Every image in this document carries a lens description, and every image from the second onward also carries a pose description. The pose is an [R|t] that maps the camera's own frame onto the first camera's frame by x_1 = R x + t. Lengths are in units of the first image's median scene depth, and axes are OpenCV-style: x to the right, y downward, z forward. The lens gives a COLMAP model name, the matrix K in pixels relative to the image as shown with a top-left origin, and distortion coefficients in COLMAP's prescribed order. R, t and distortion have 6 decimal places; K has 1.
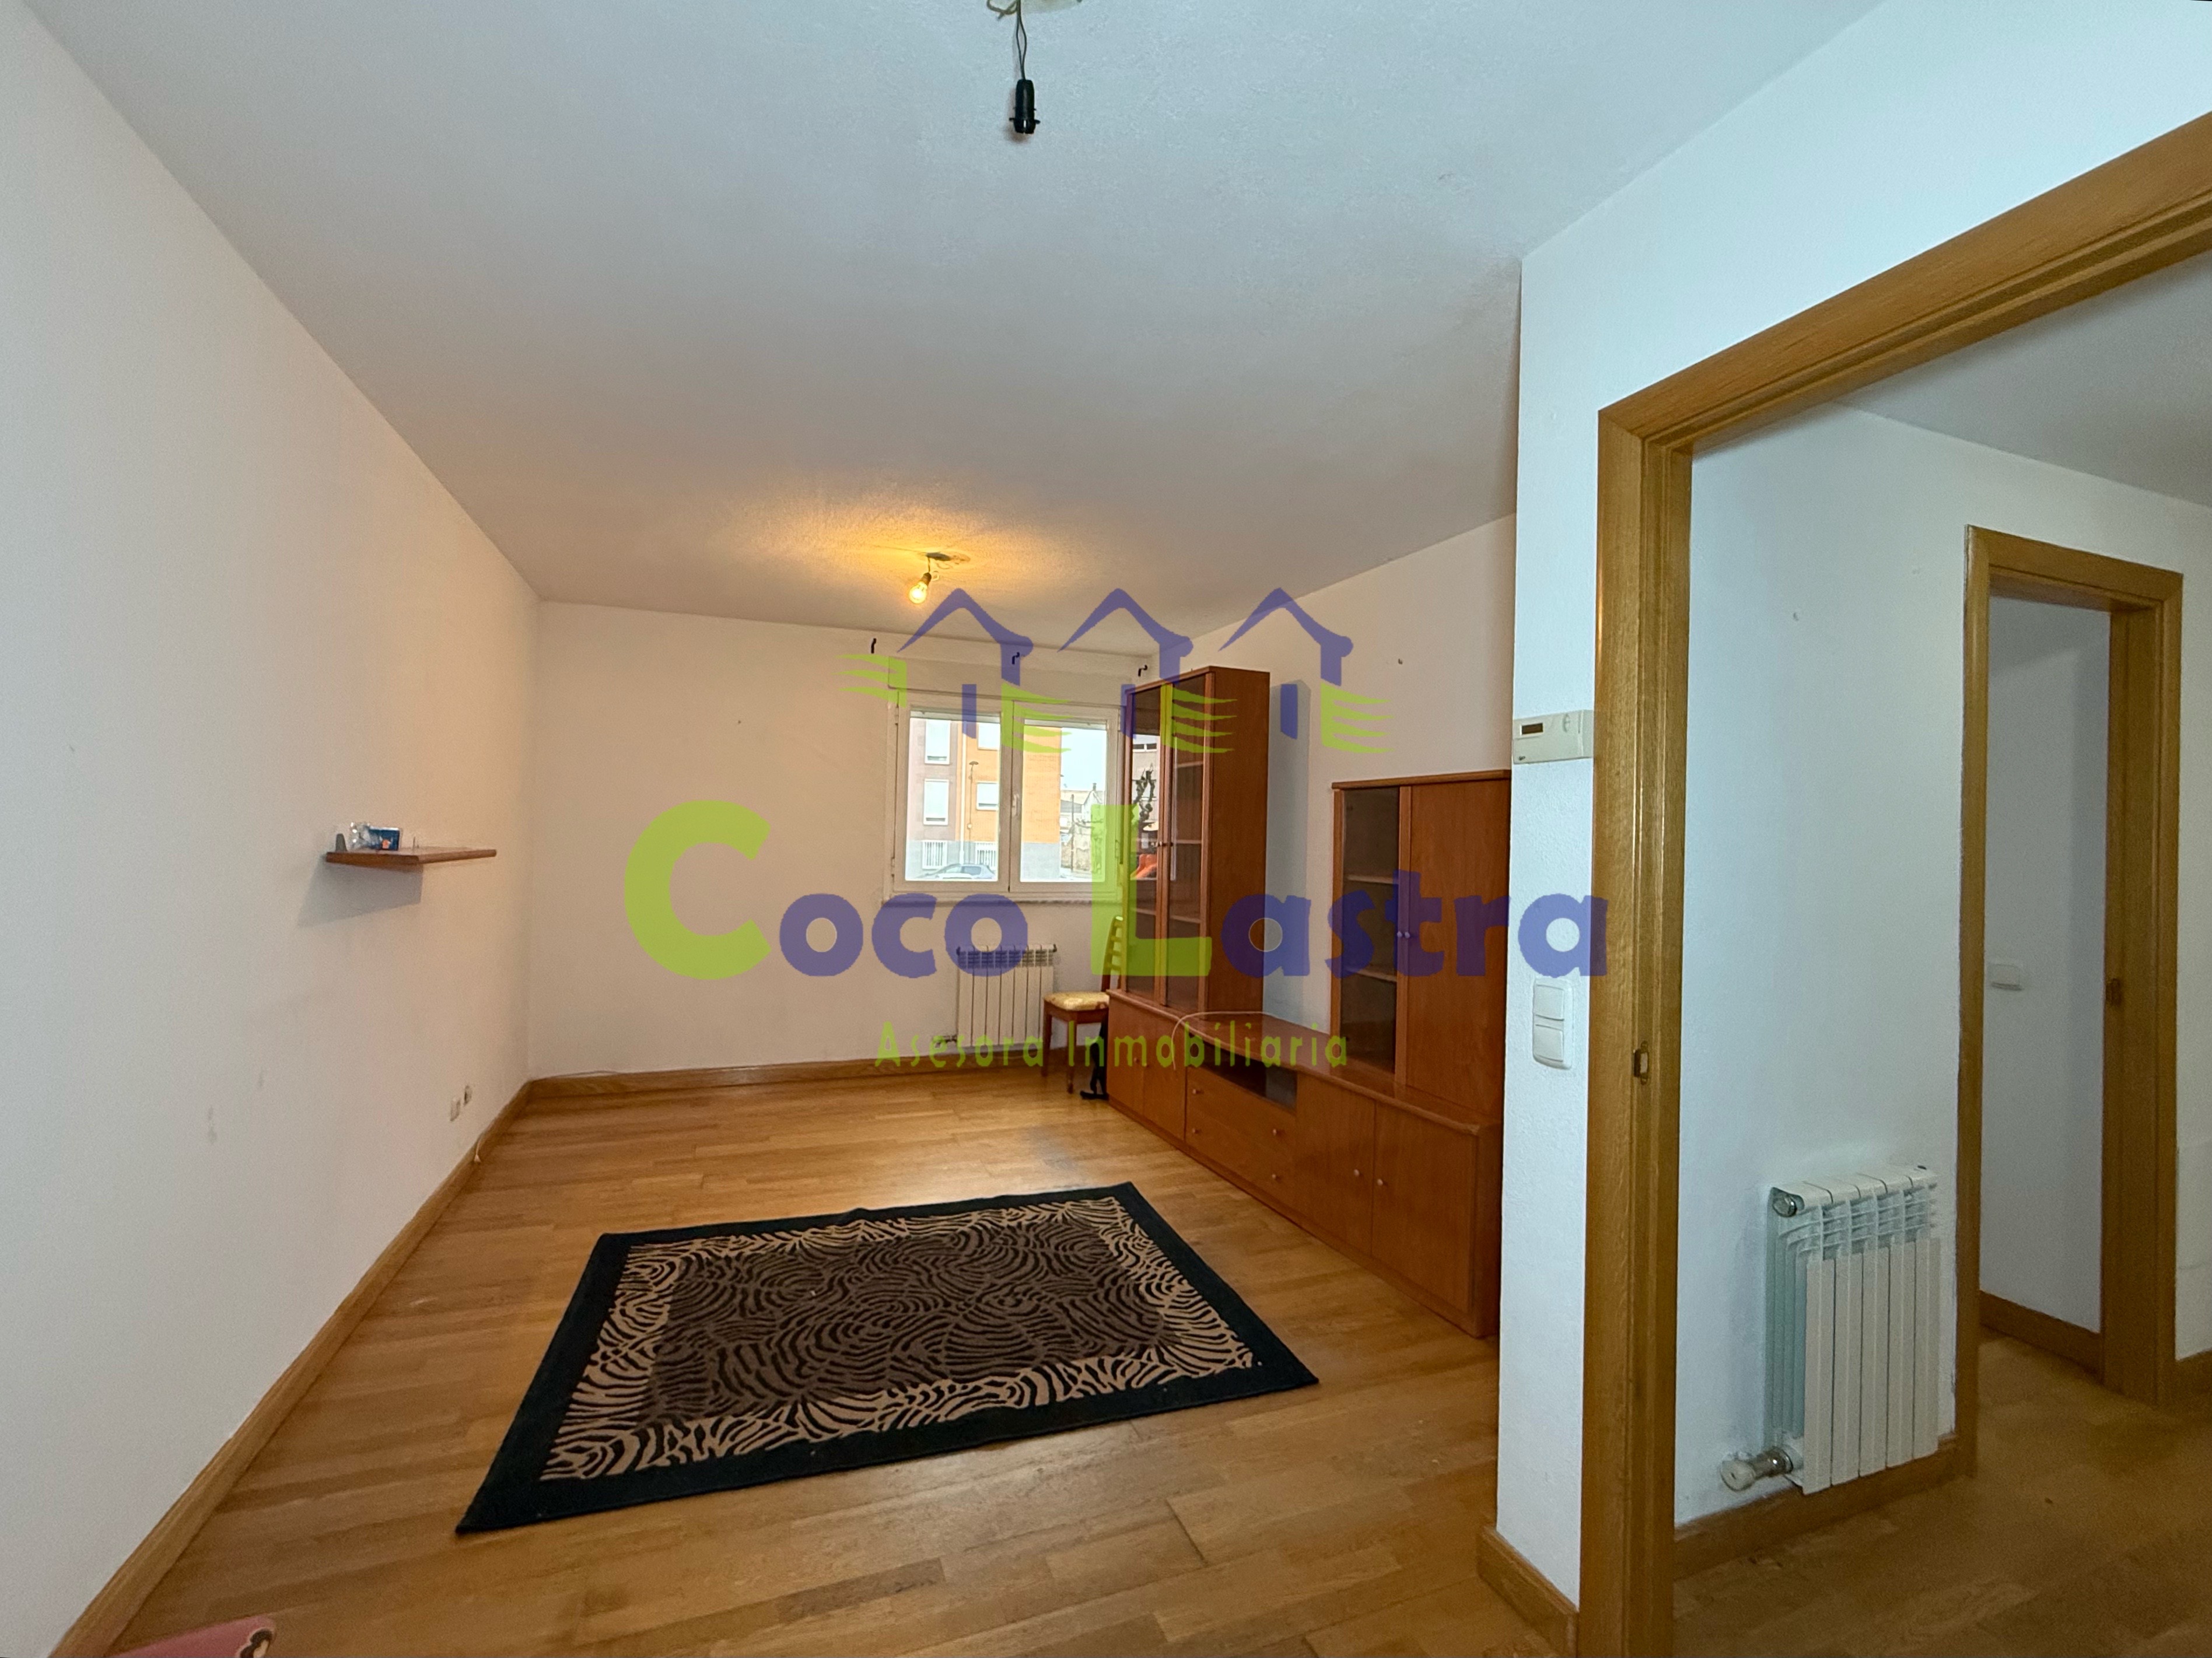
lens RADIAL K [[876.5, 0, 1104.3], [0, 876.5, 833.5], [0, 0, 1]] dist [-0.005593, 0.000483]
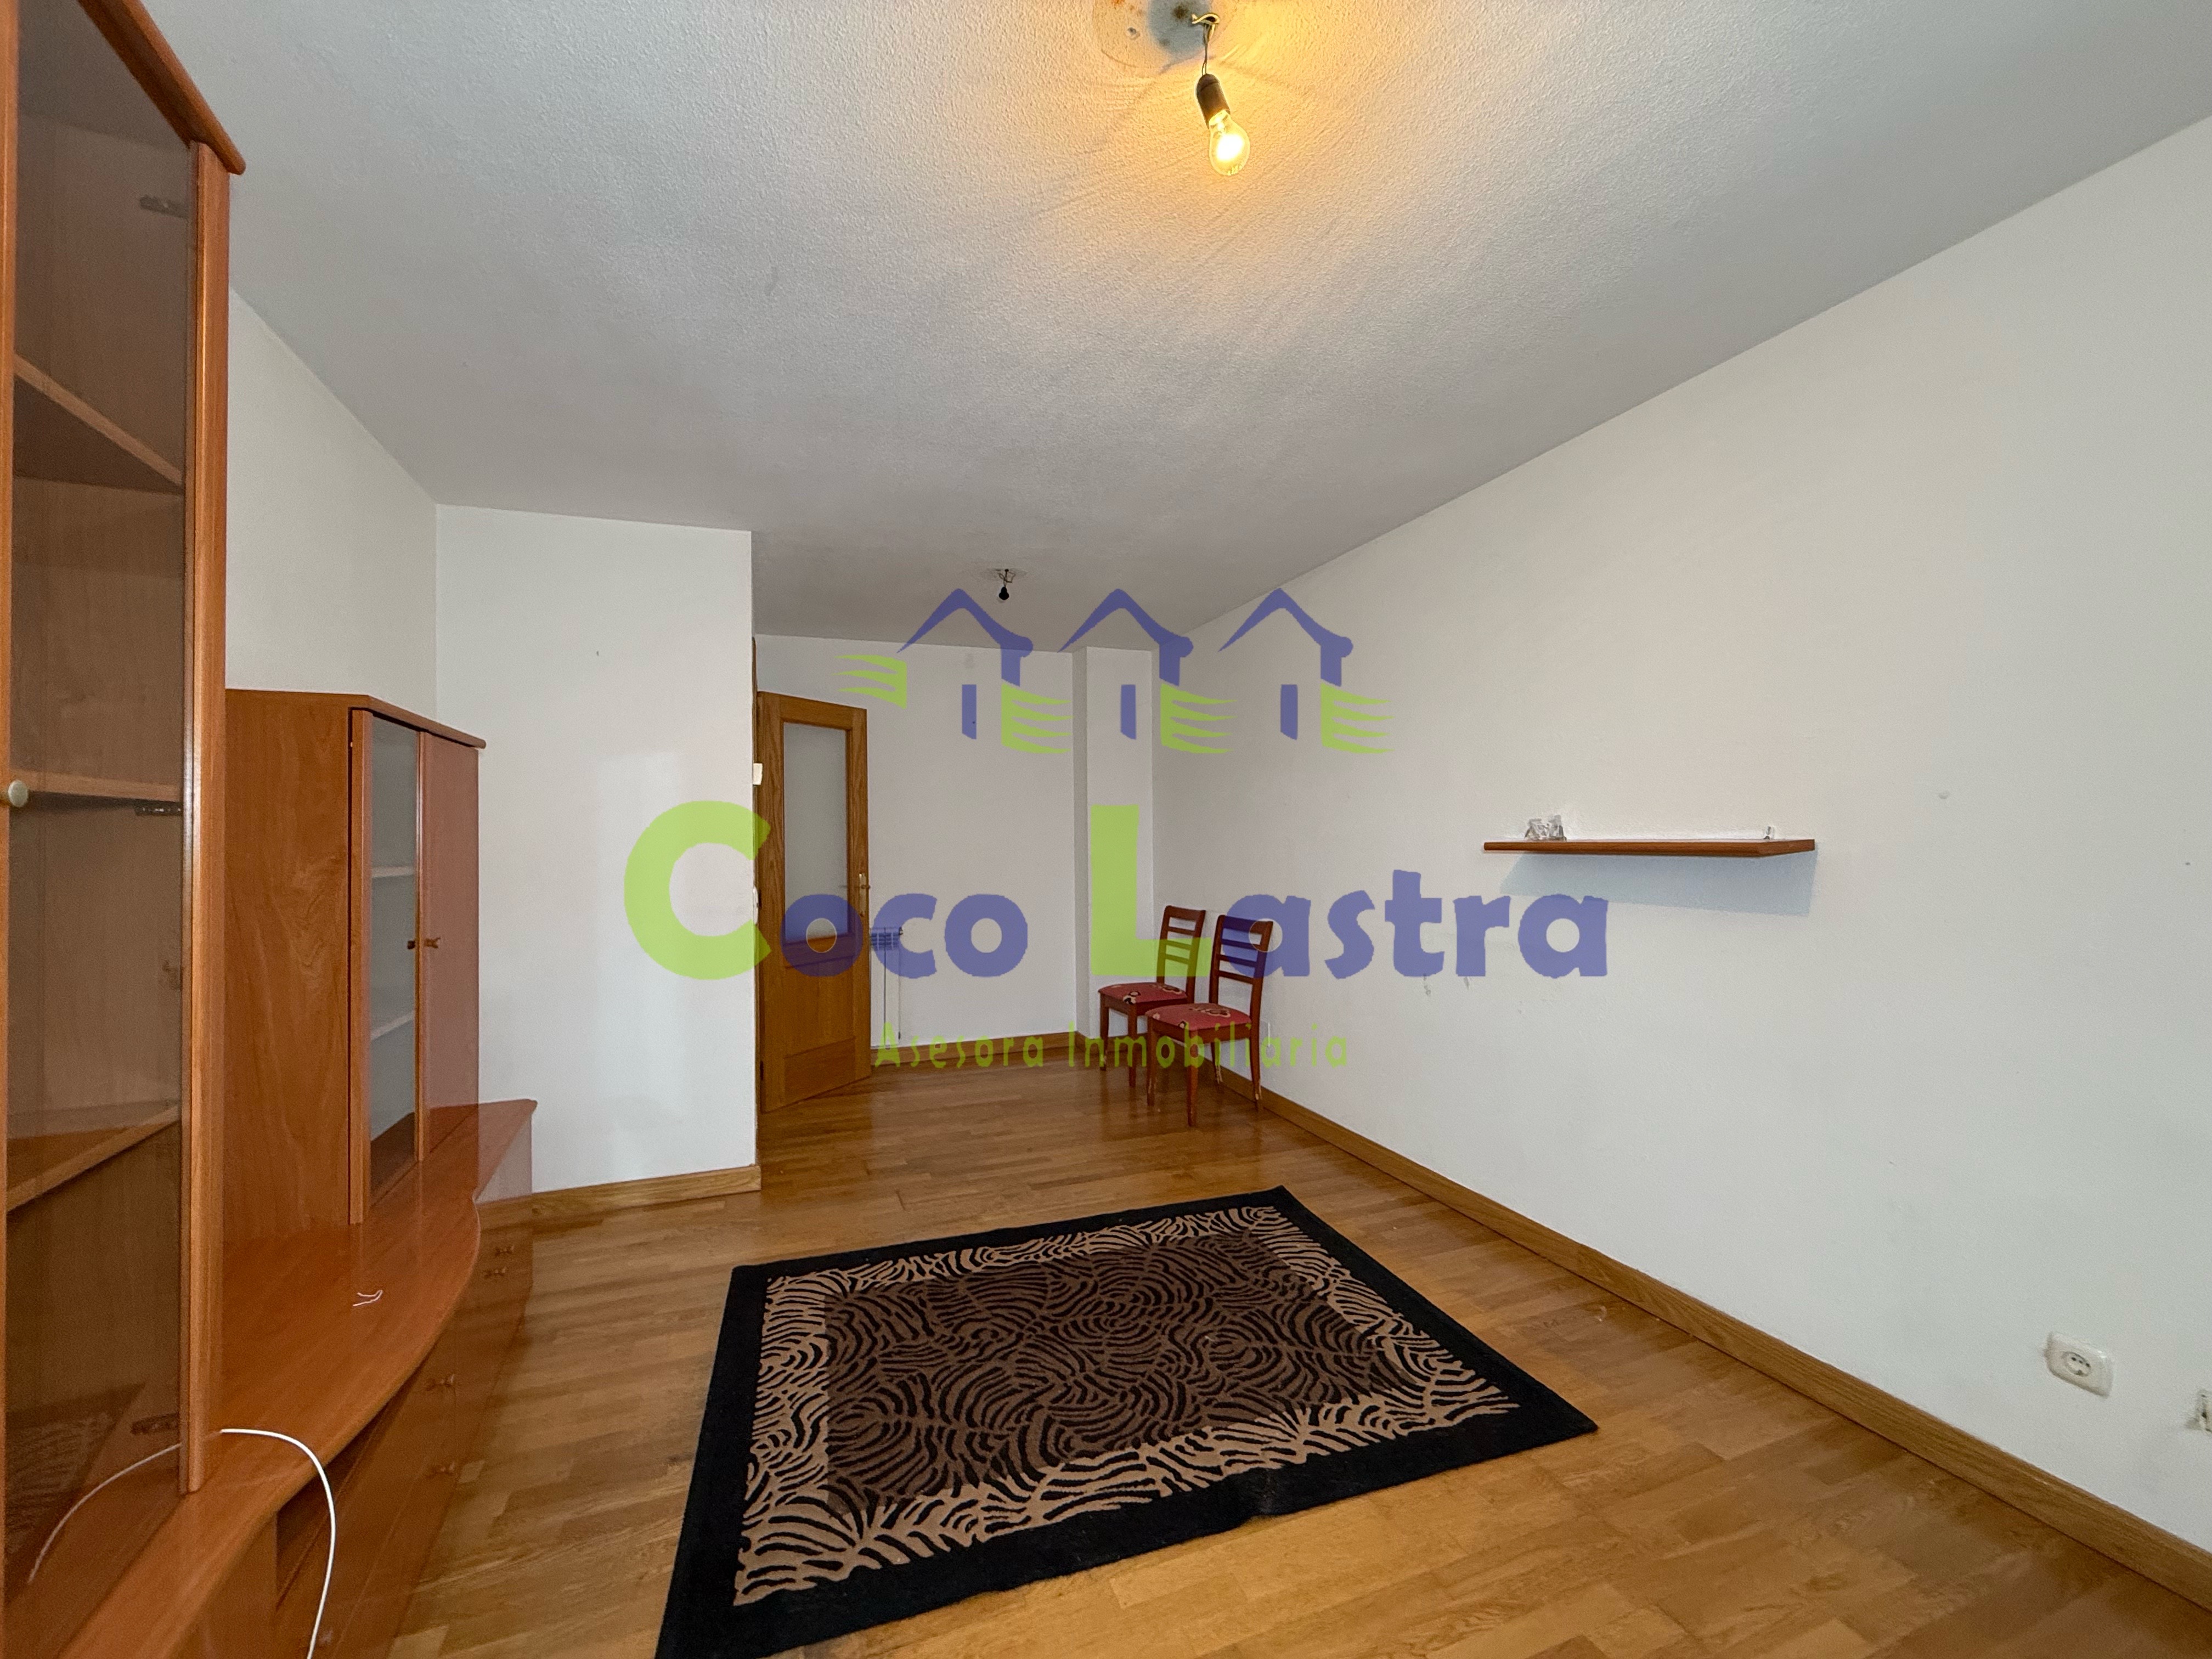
lens RADIAL K [[876.6, 0, 1103.2], [0, 876.6, 832.0], [0, 0, 1]] dist [-0.005593, 0.000483]
pose [[-0.999778, -0.012126, 0.017207, -0.243453], [-0.012356, 0.999835, -0.013347, 0.031313], [-0.017042, -0.013557, -0.999763, 1.945957]]
